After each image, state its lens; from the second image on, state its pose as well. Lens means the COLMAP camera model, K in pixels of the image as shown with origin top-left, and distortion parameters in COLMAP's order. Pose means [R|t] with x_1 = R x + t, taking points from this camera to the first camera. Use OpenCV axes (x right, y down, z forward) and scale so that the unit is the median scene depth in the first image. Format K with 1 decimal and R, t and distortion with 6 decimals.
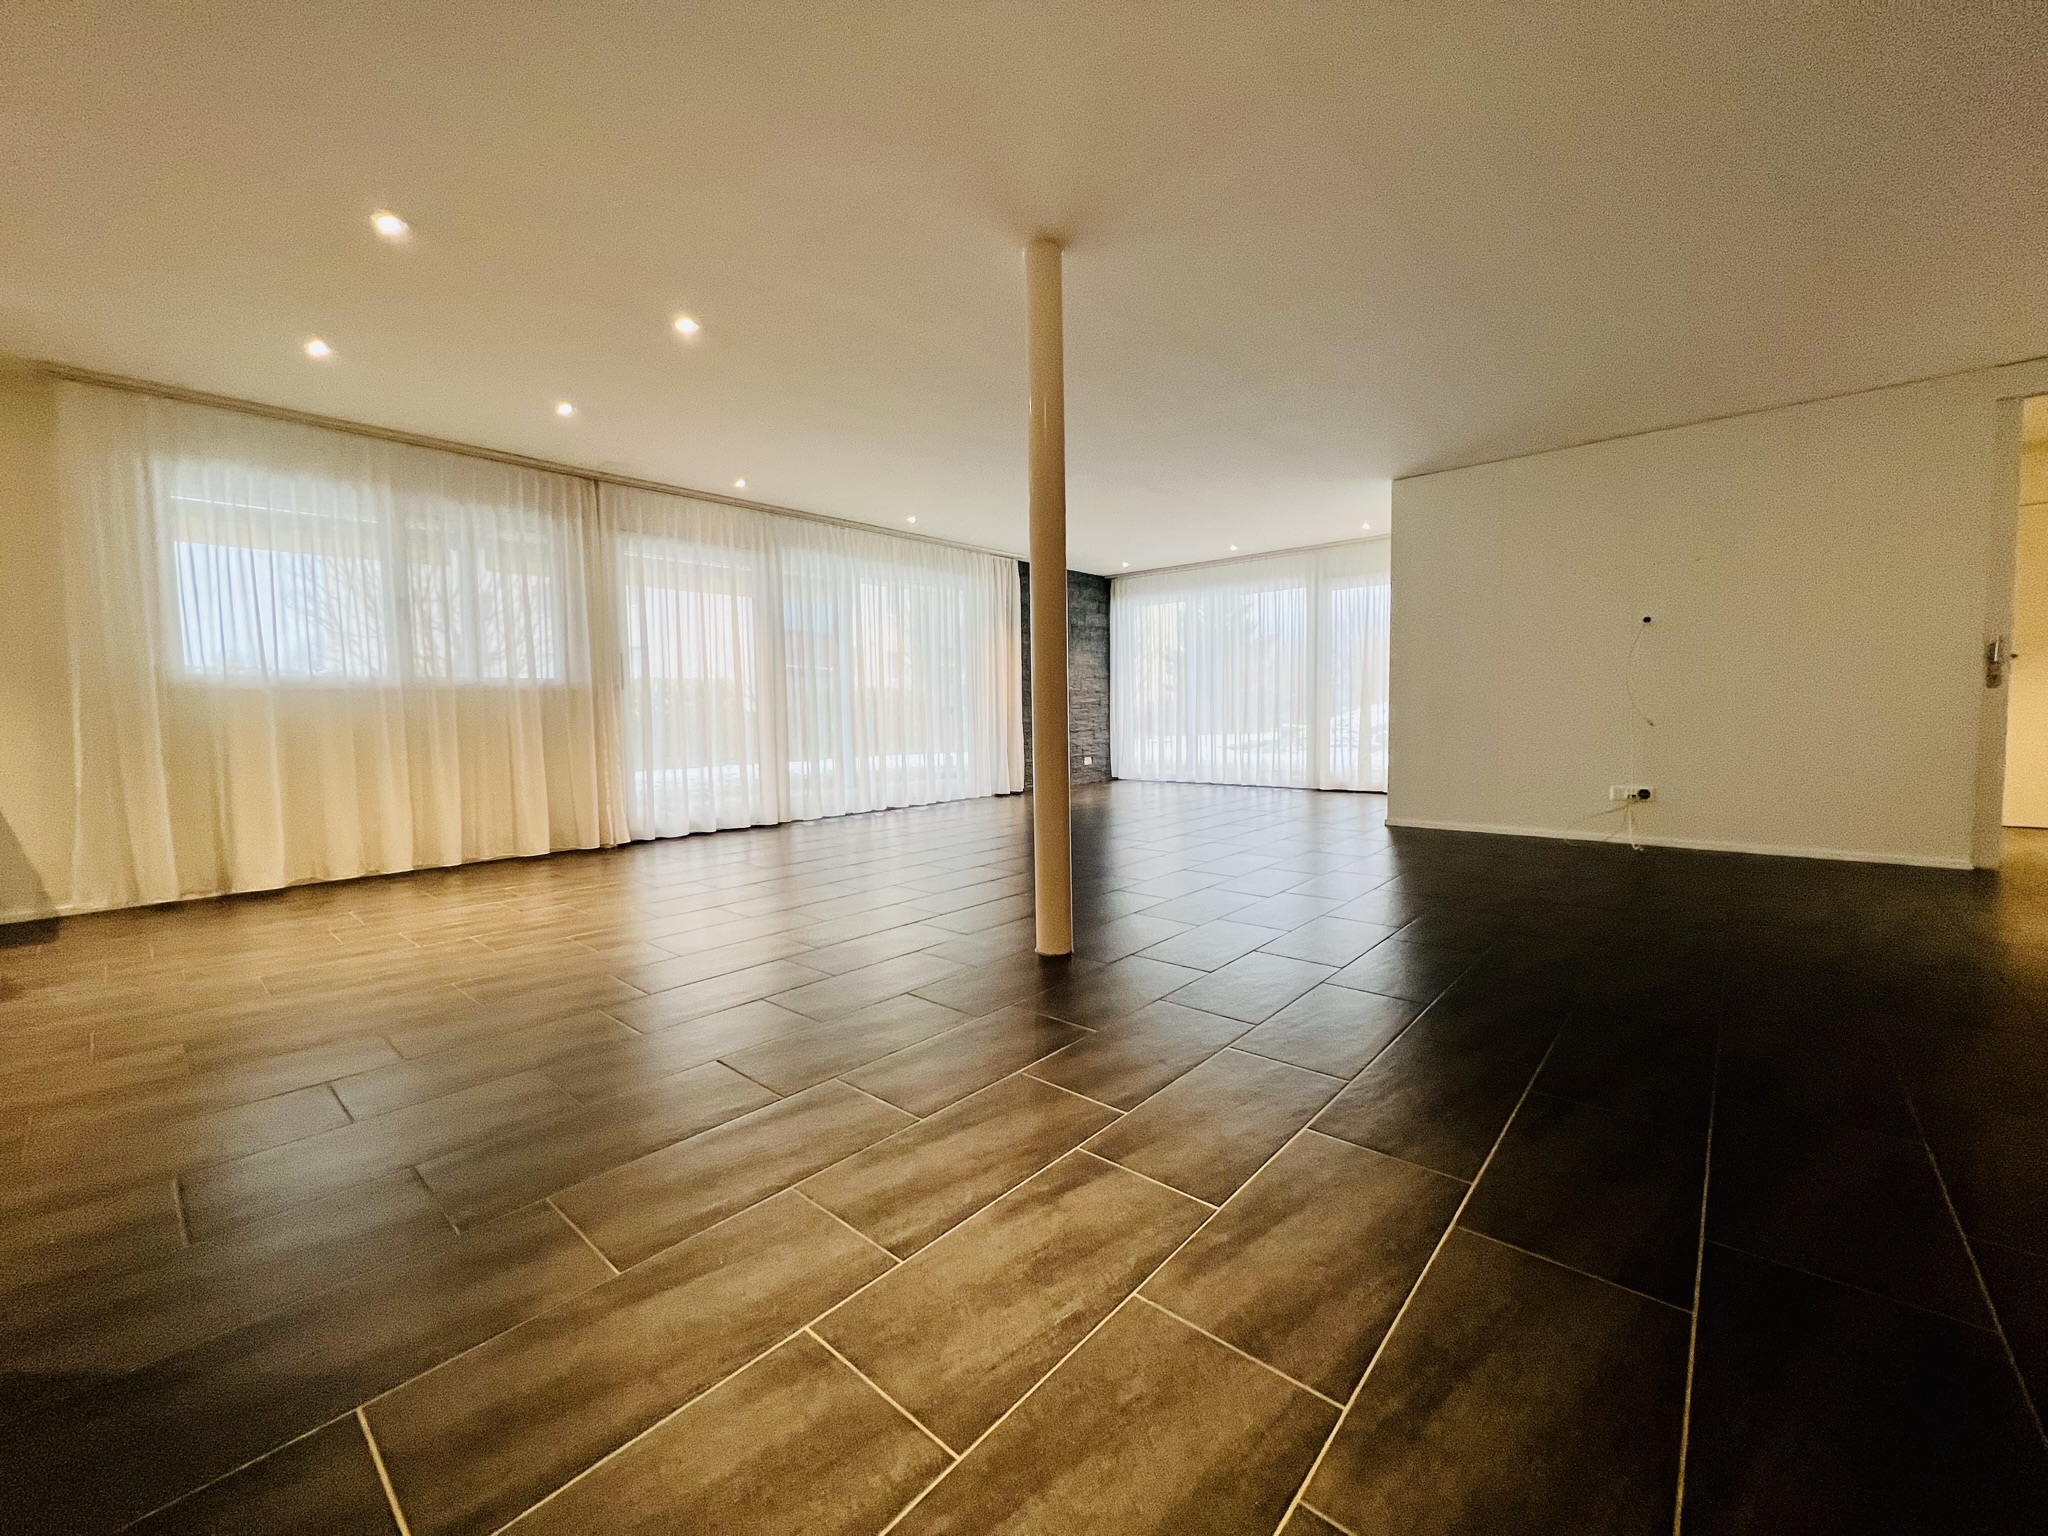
lens RADIAL K [[819.0, 0, 1011.7], [0, 819.0, 767.1], [0, 0, 1]] dist [-0.002769, 0.000580]
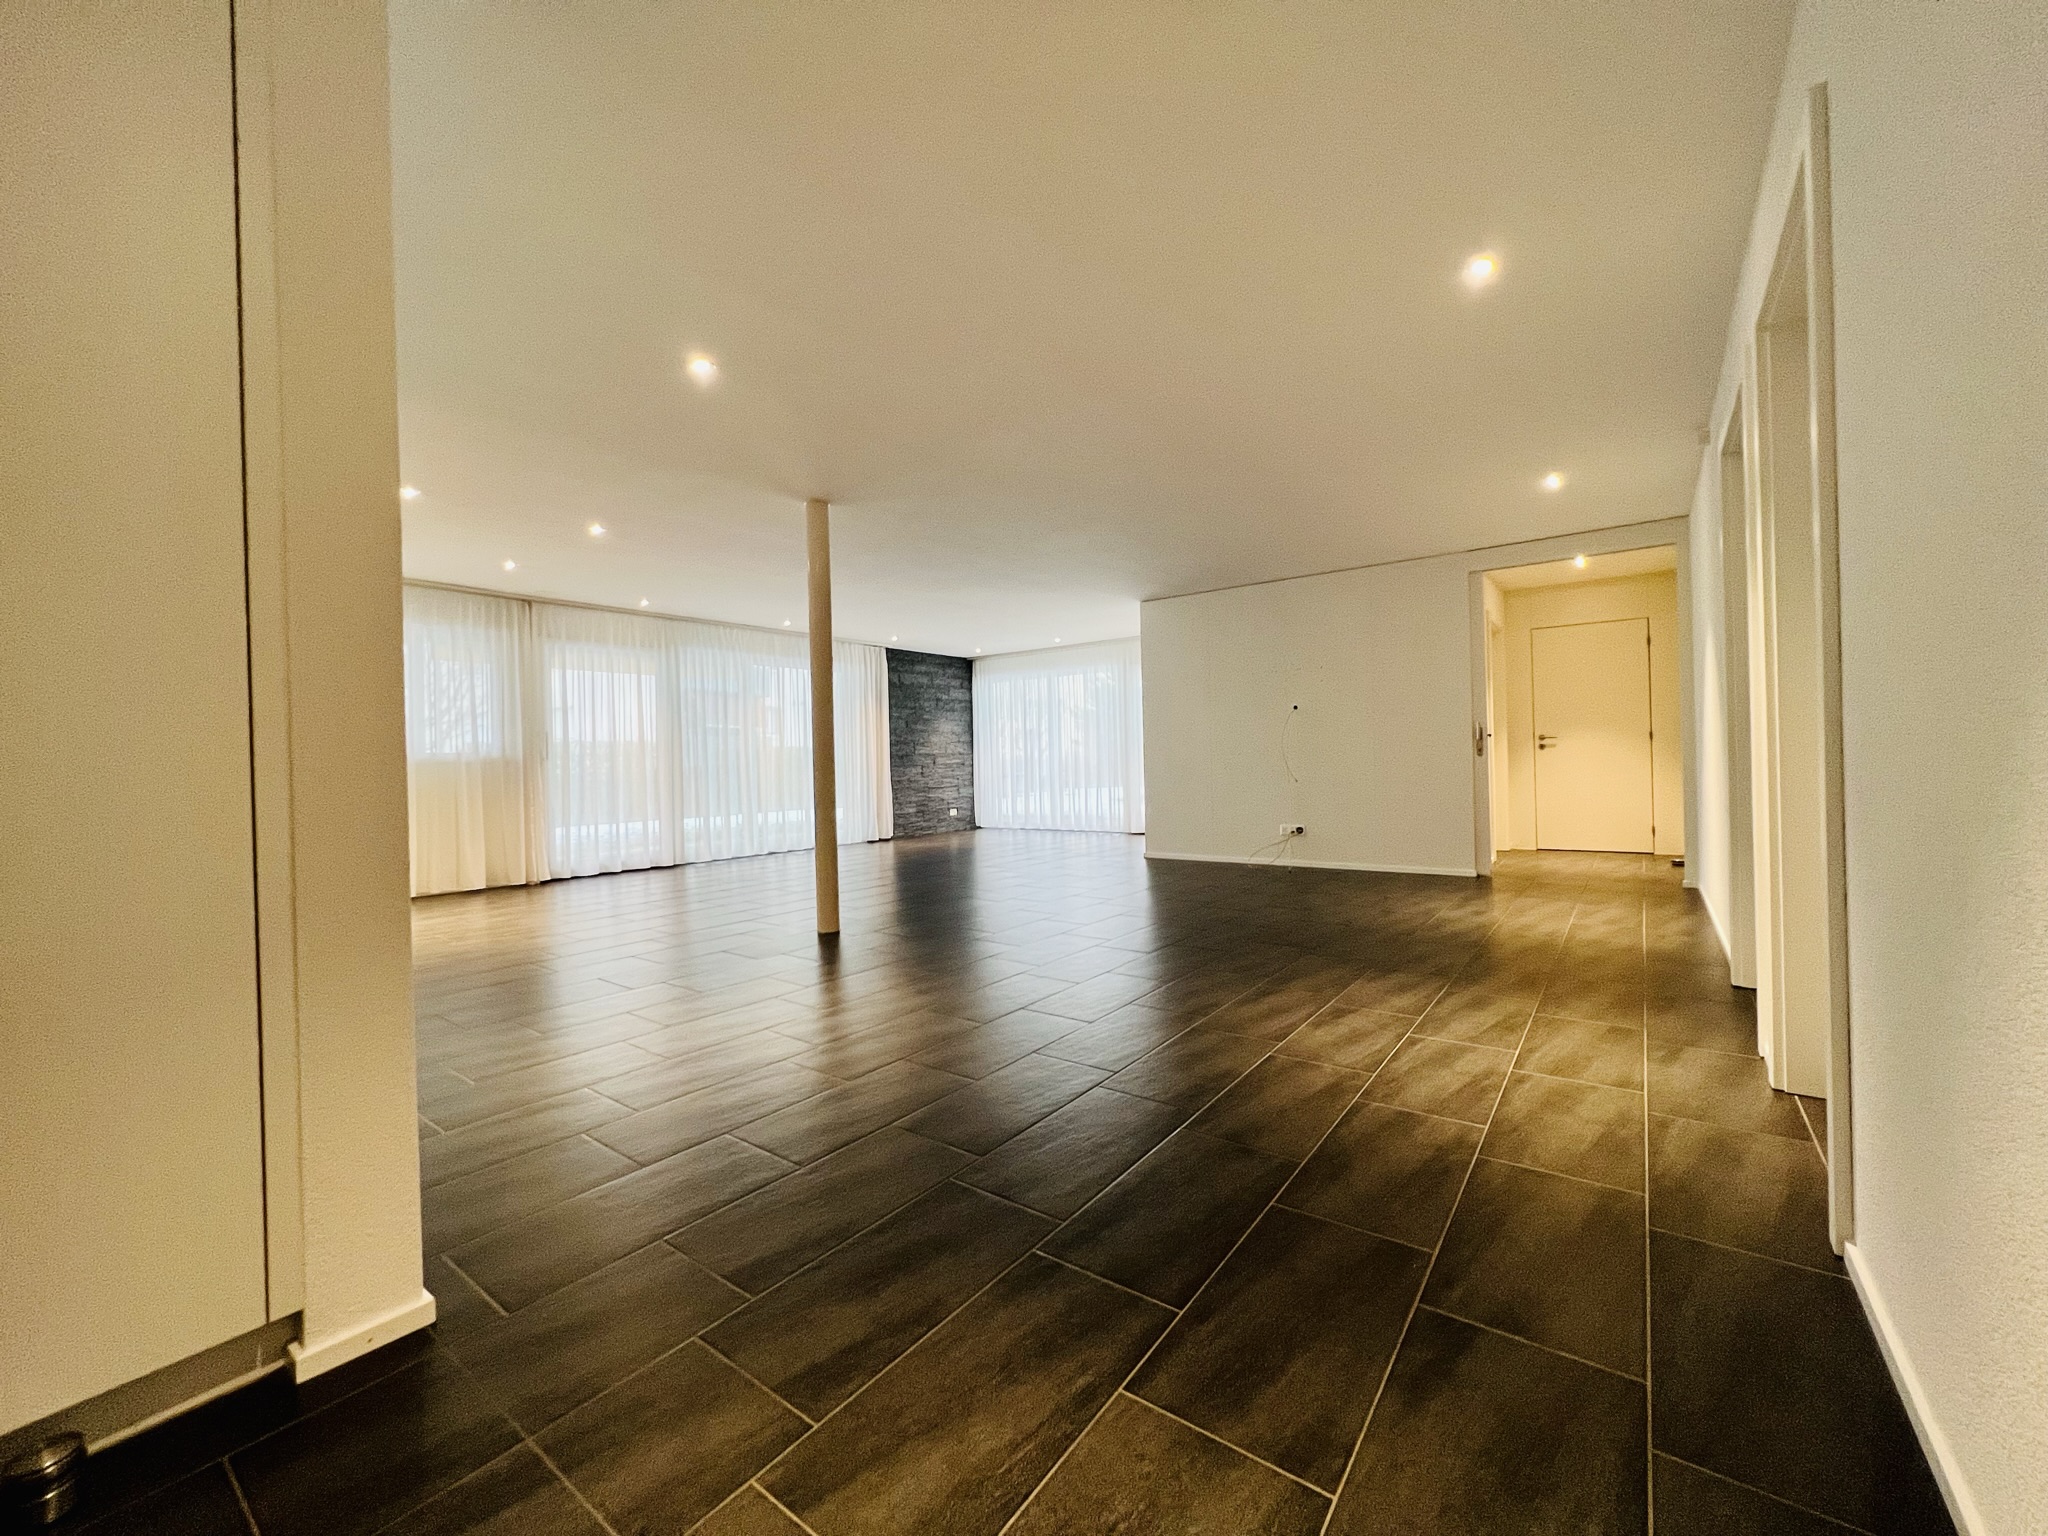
lens RADIAL K [[819.0, 0, 1012.8], [0, 819.0, 769.5], [0, 0, 1]] dist [-0.002769, 0.000580]
pose [[0.996830, -0.007912, 0.079173, 0.129971], [0.012776, 0.998049, -0.061113, 0.006226], [-0.078535, 0.061931, 0.994986, -0.286145]]
